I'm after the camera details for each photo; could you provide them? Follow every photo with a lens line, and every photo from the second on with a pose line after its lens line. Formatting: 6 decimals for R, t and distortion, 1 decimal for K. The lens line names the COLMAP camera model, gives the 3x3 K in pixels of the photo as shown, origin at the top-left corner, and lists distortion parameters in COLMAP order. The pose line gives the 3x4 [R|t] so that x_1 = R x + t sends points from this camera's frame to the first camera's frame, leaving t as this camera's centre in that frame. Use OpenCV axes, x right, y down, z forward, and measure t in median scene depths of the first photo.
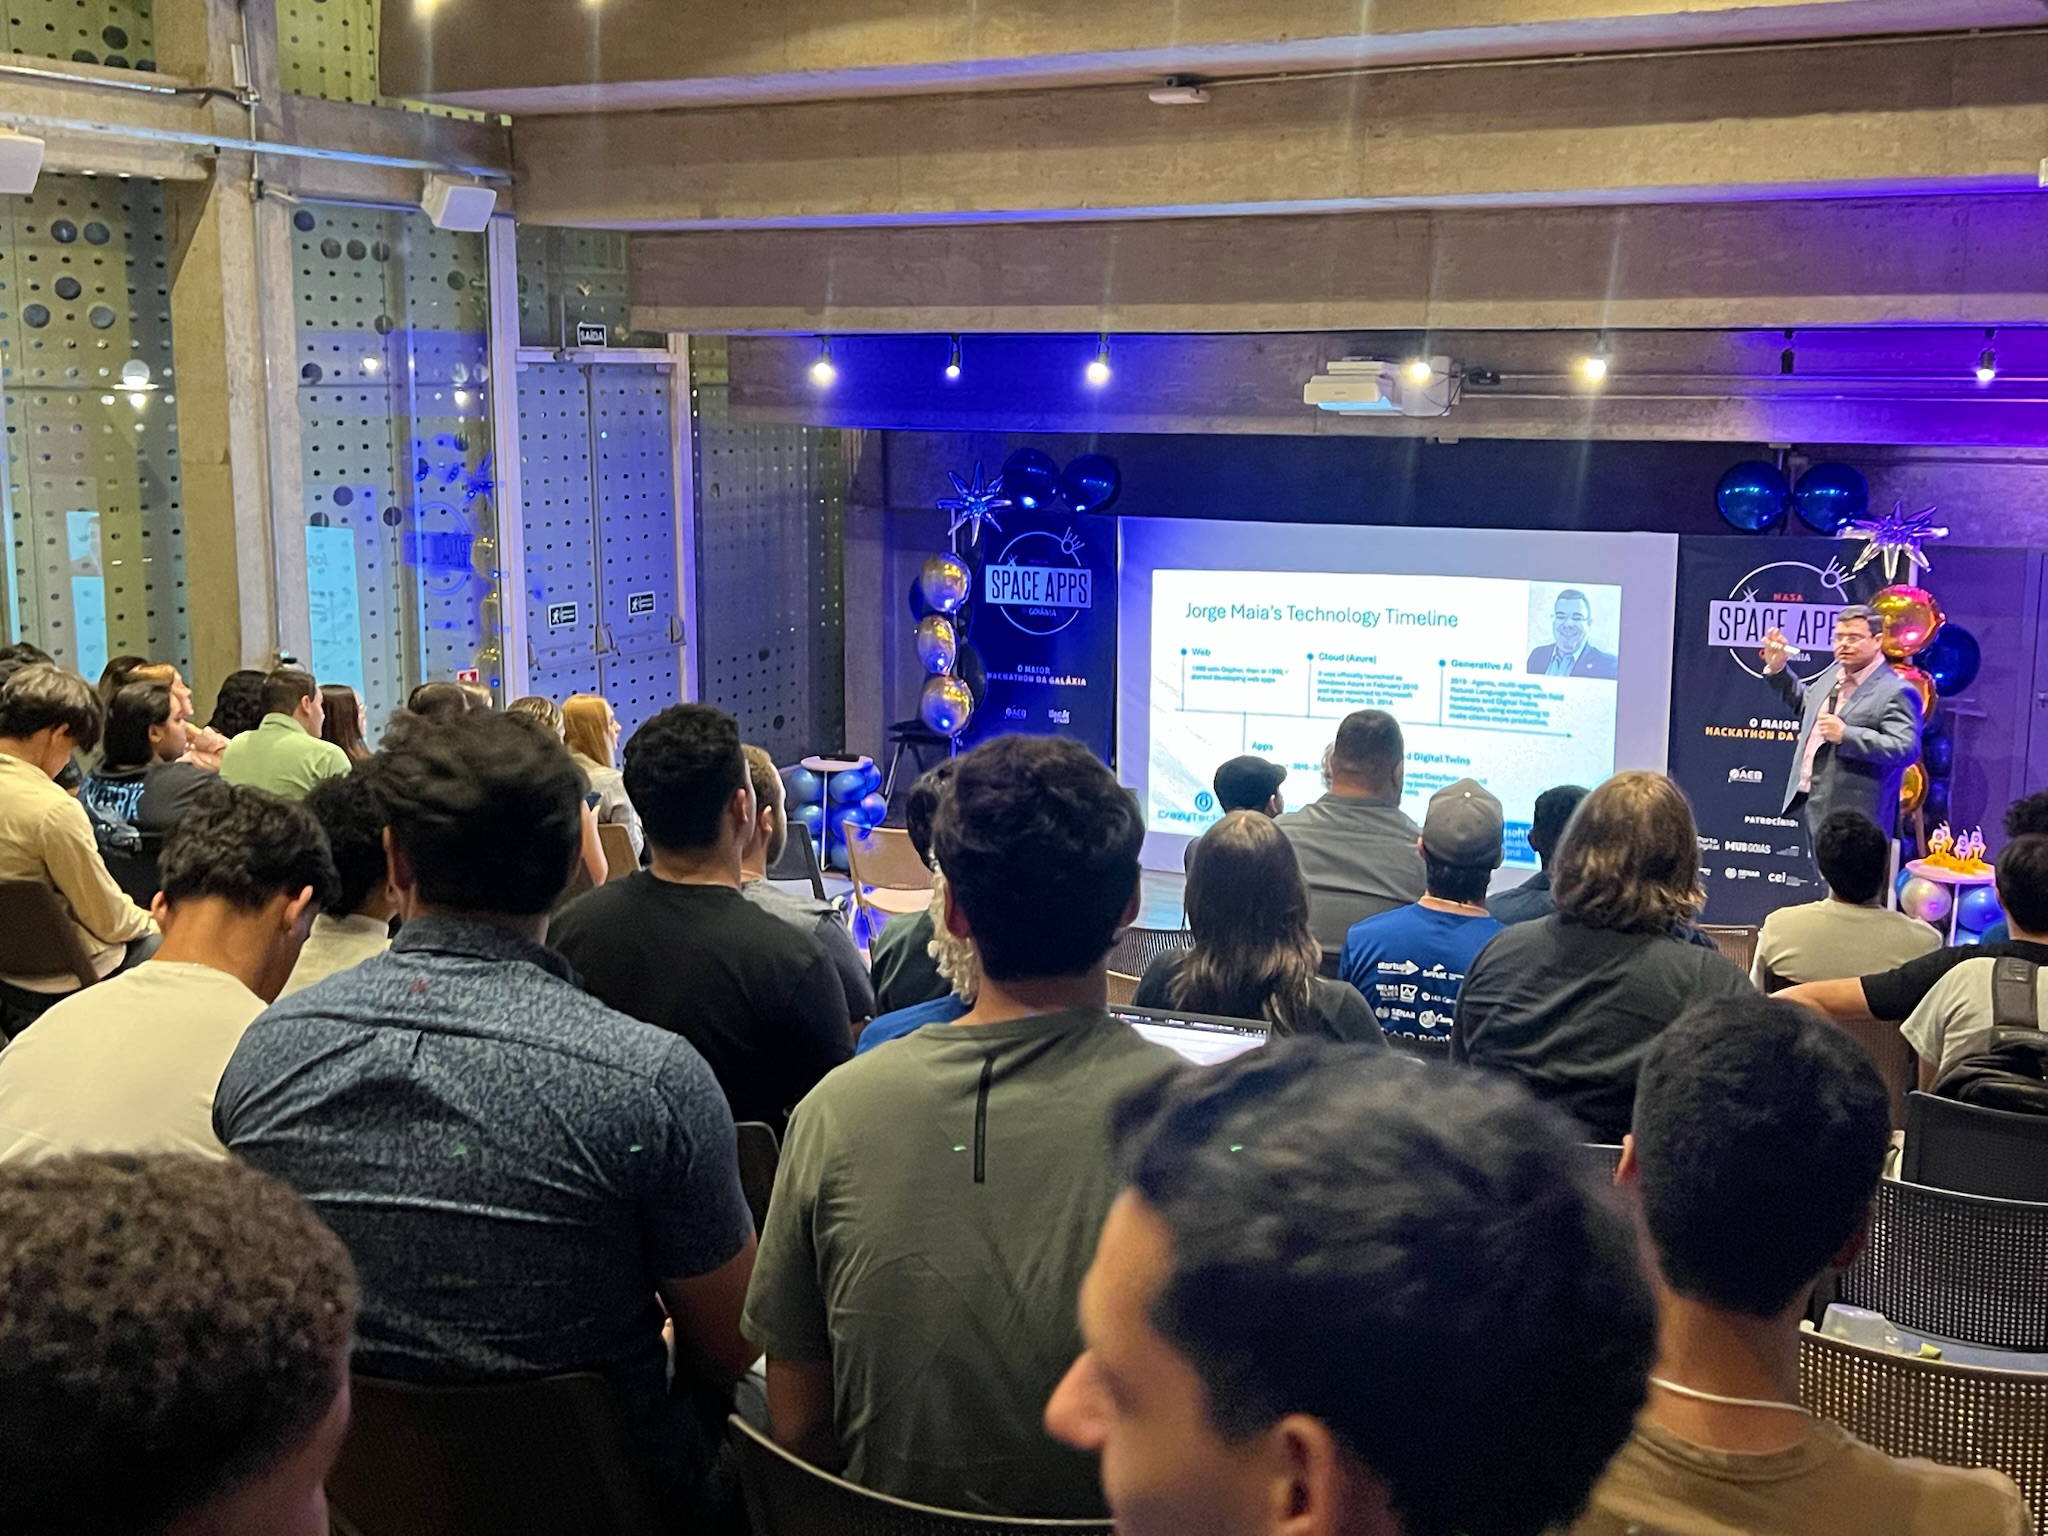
lens RADIAL K [[2258.8, 0, 1035.9], [0, 2258.8, 762.1], [0, 0, 1]] dist [0.210059, -0.613114]
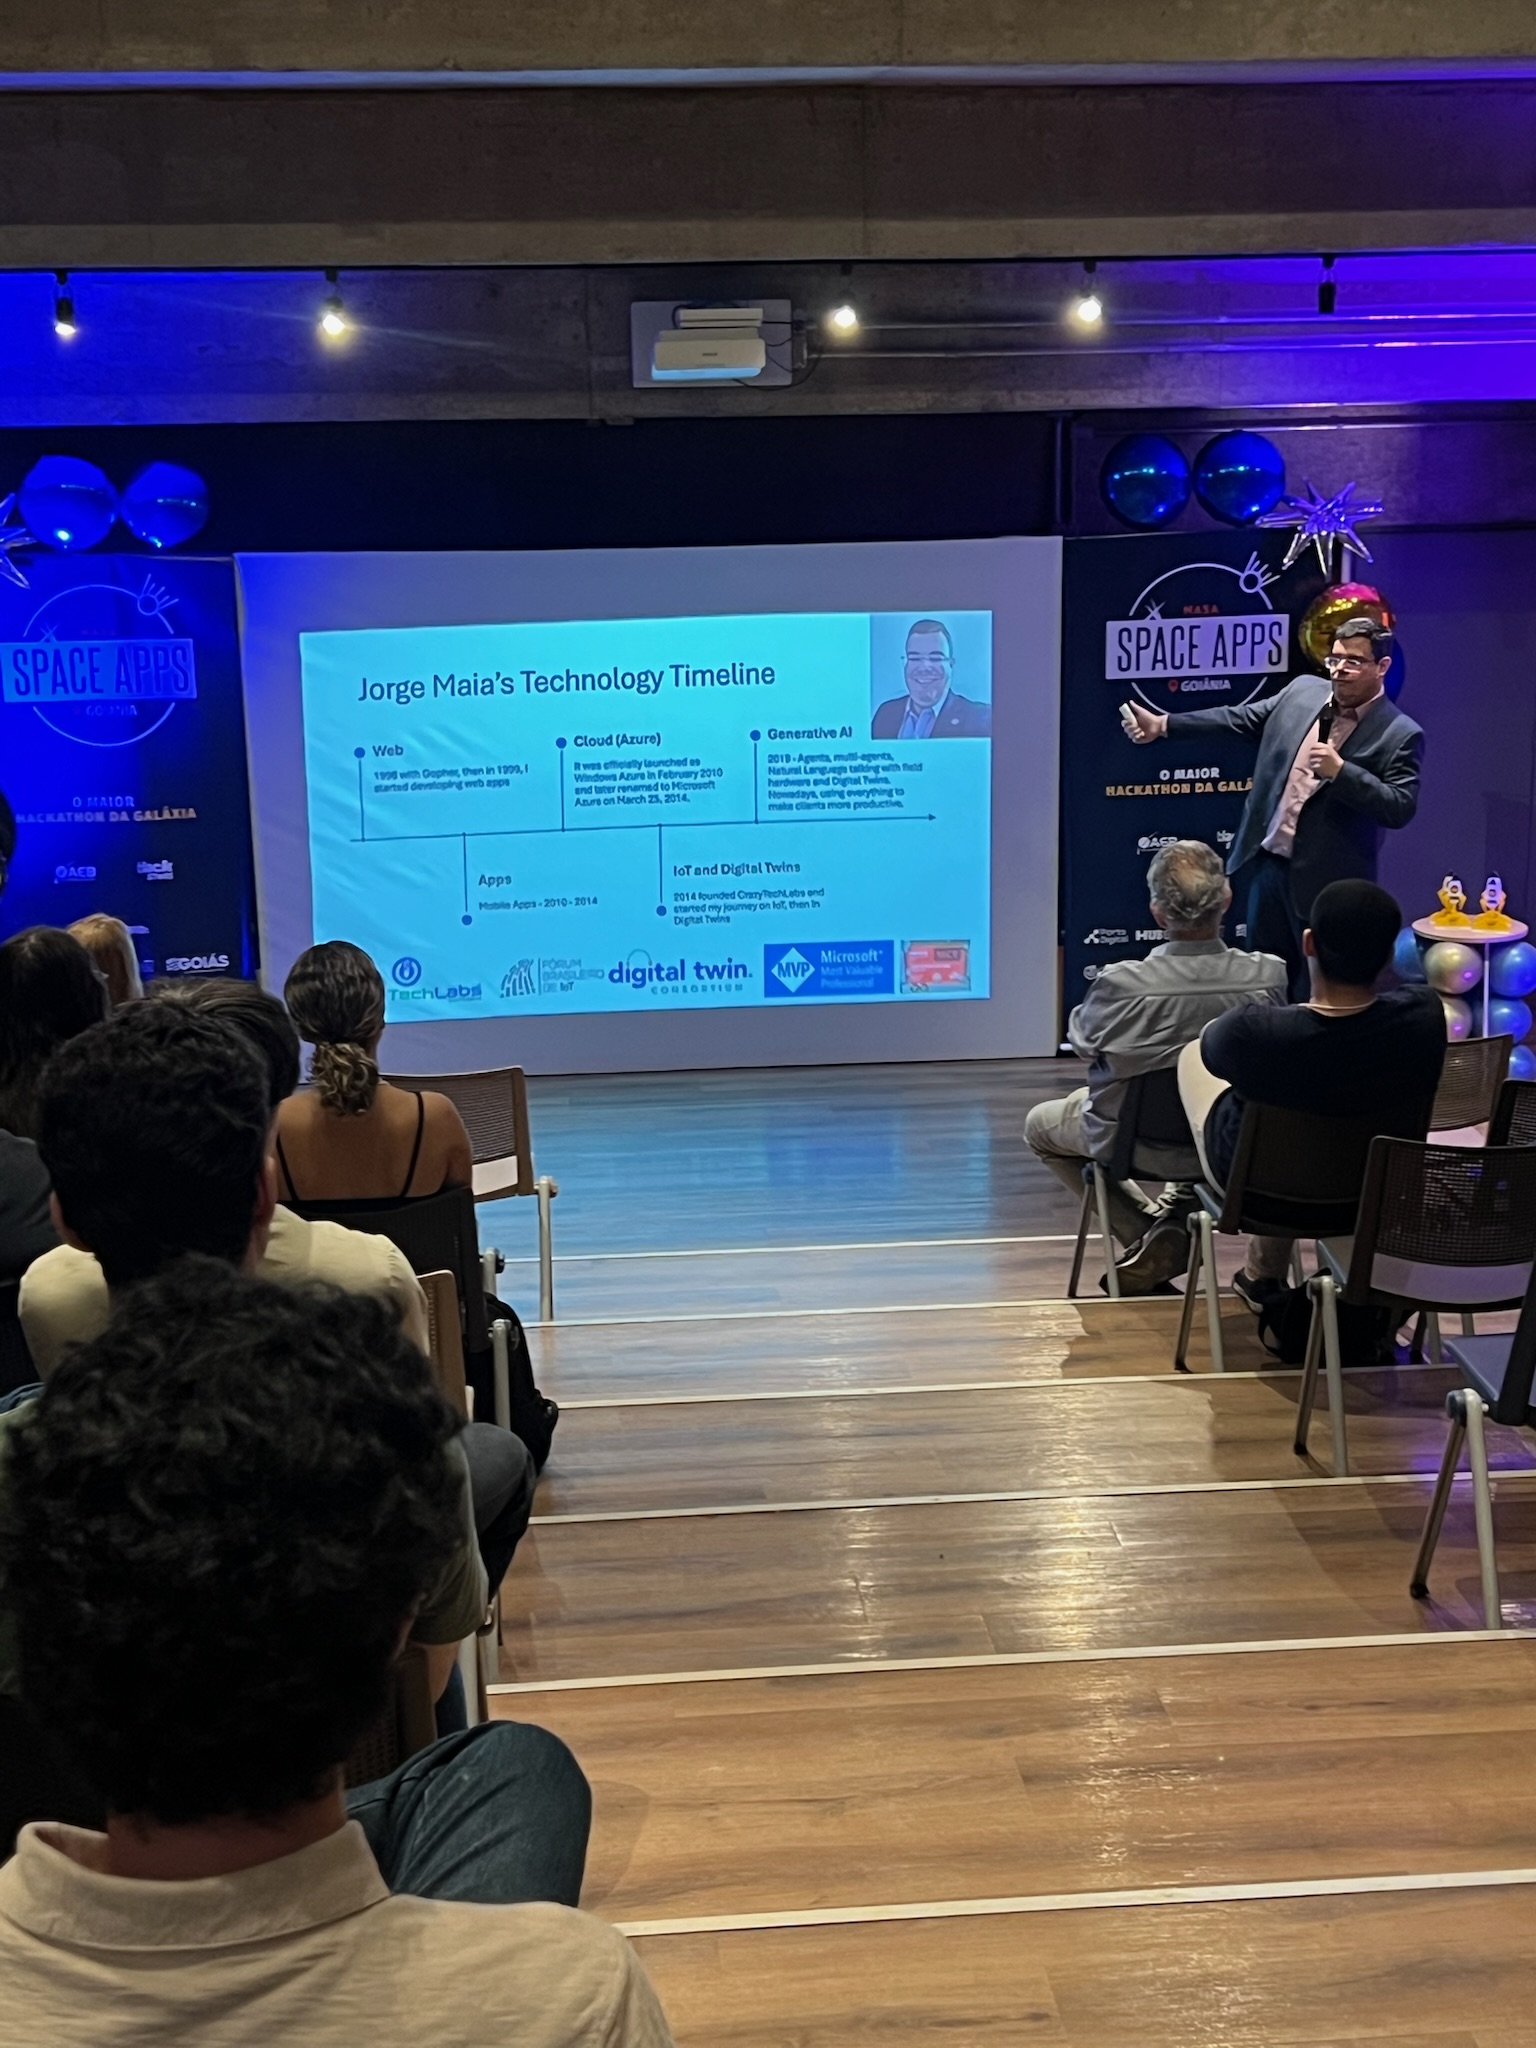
lens RADIAL K [[2993.3, 0, 793.9], [0, 2993.3, 1045.1], [0, 0, 1]] dist [0.230489, -0.795623]
pose [[0.840224, -0.145816, 0.522265, -0.332088], [0.111723, 0.989052, 0.096402, -0.037961], [-0.530604, -0.022651, 0.847317, 0.192557]]
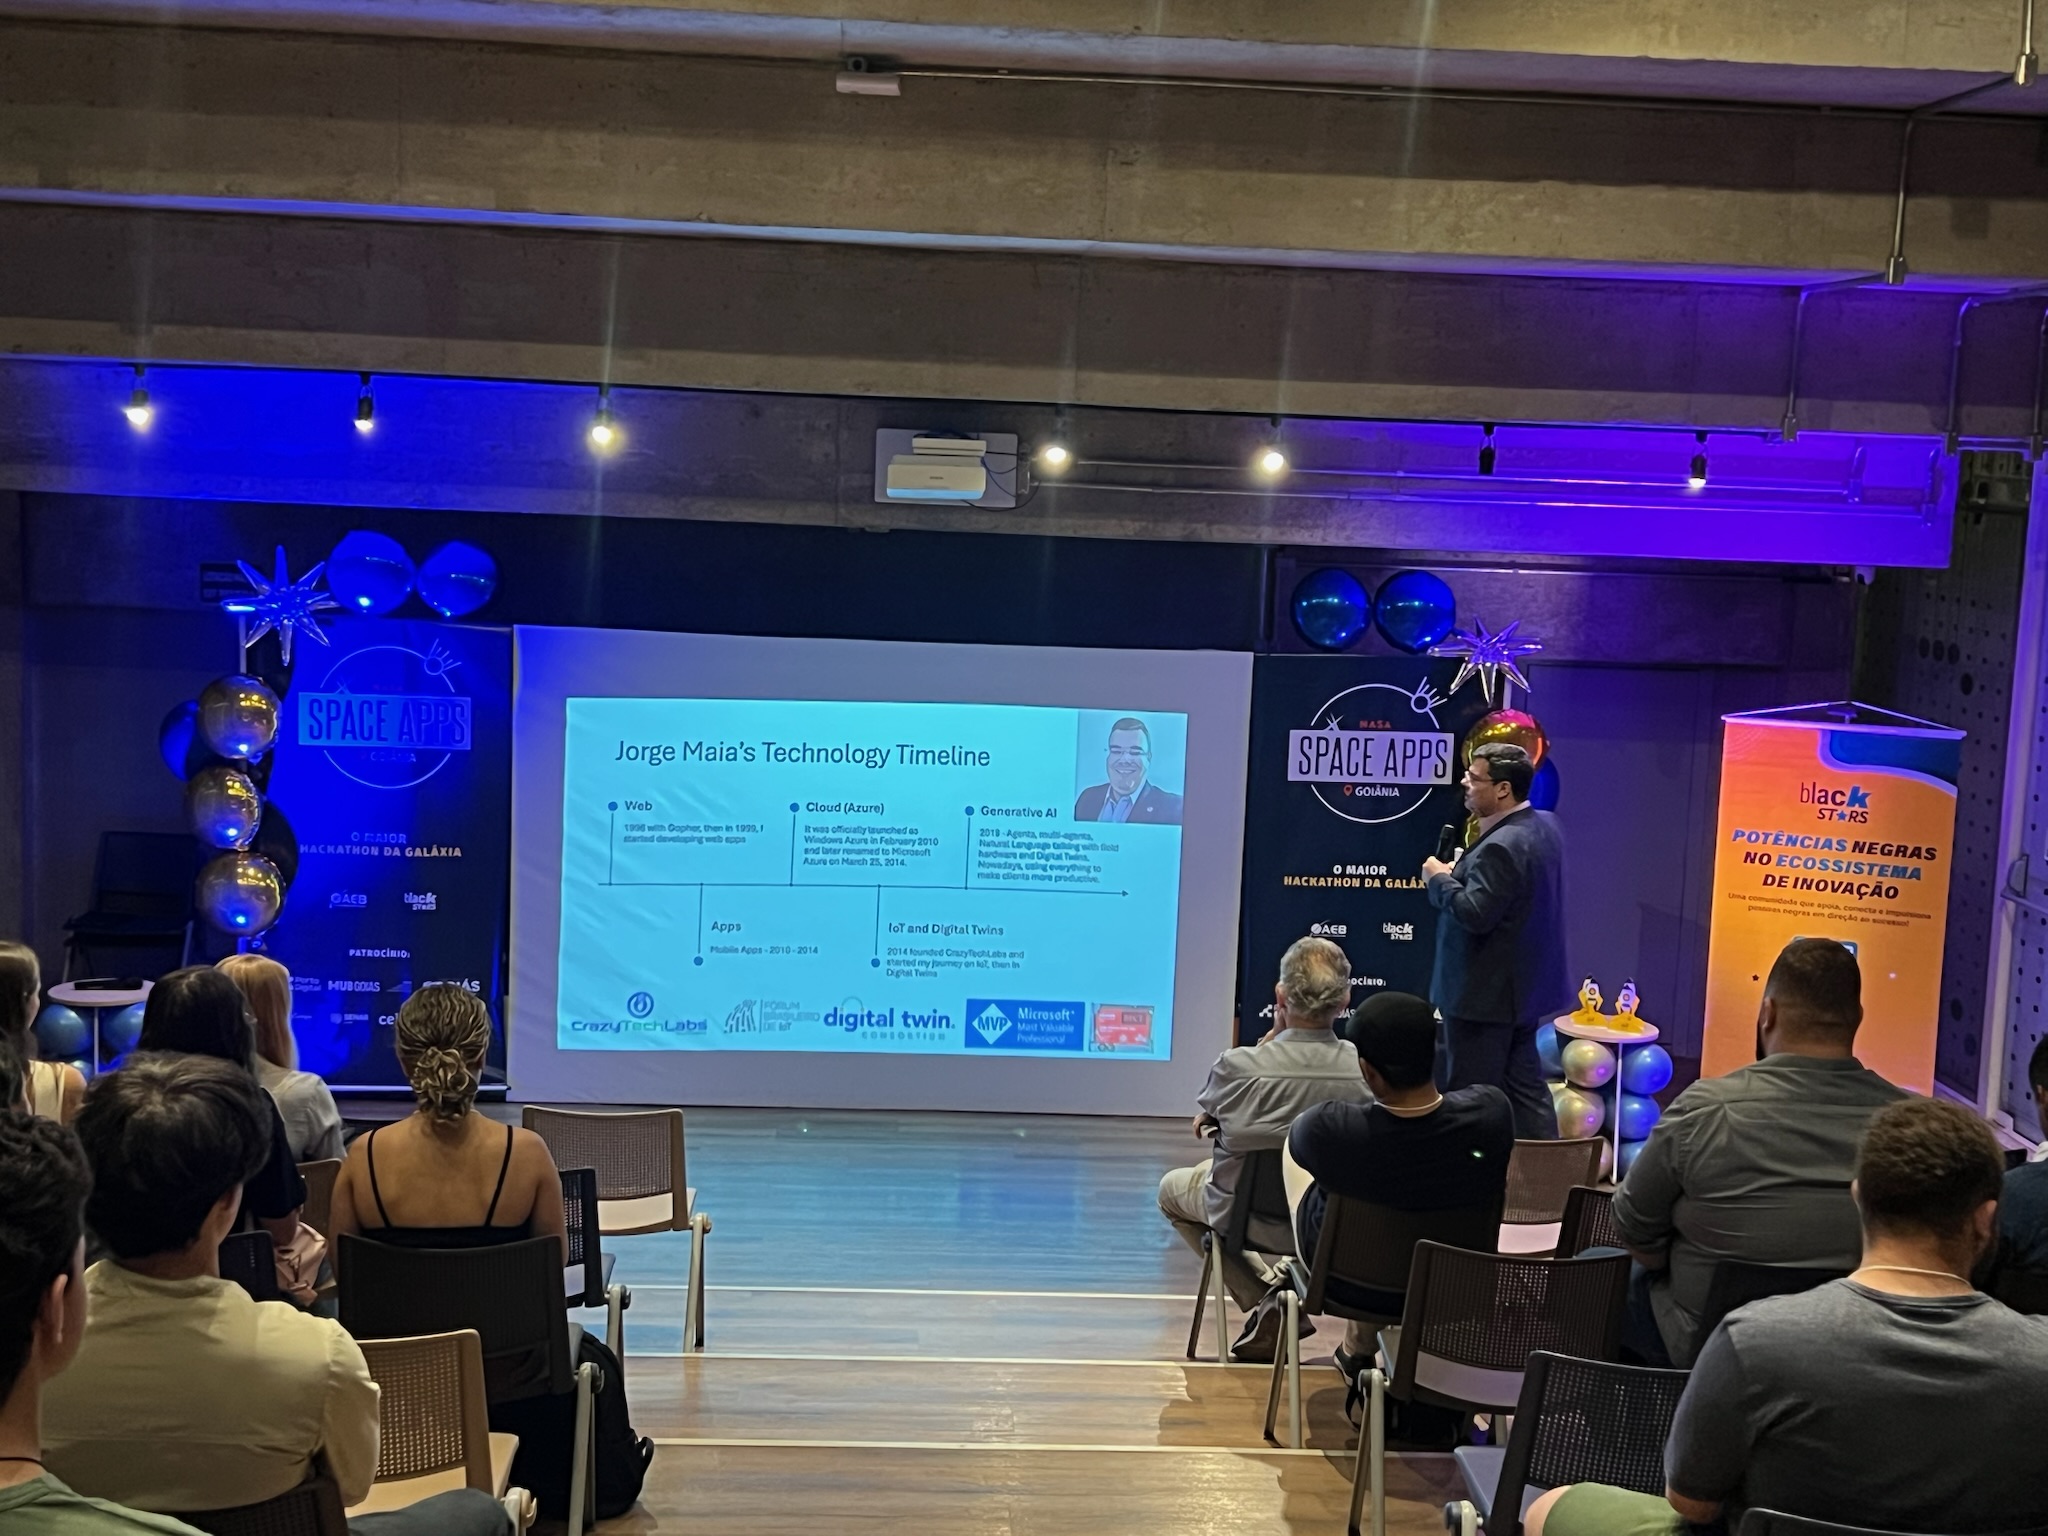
lens RADIAL K [[2648.9, 0, 1039.8], [0, 2648.9, 784.0], [0, 0, 1]] dist [0.231664, -0.739553]
pose [[0.857542, -0.038125, 0.512999, -0.287769], [0.051431, 0.998607, -0.011758, -0.042081], [-0.511836, 0.036467, 0.858309, 0.191926]]
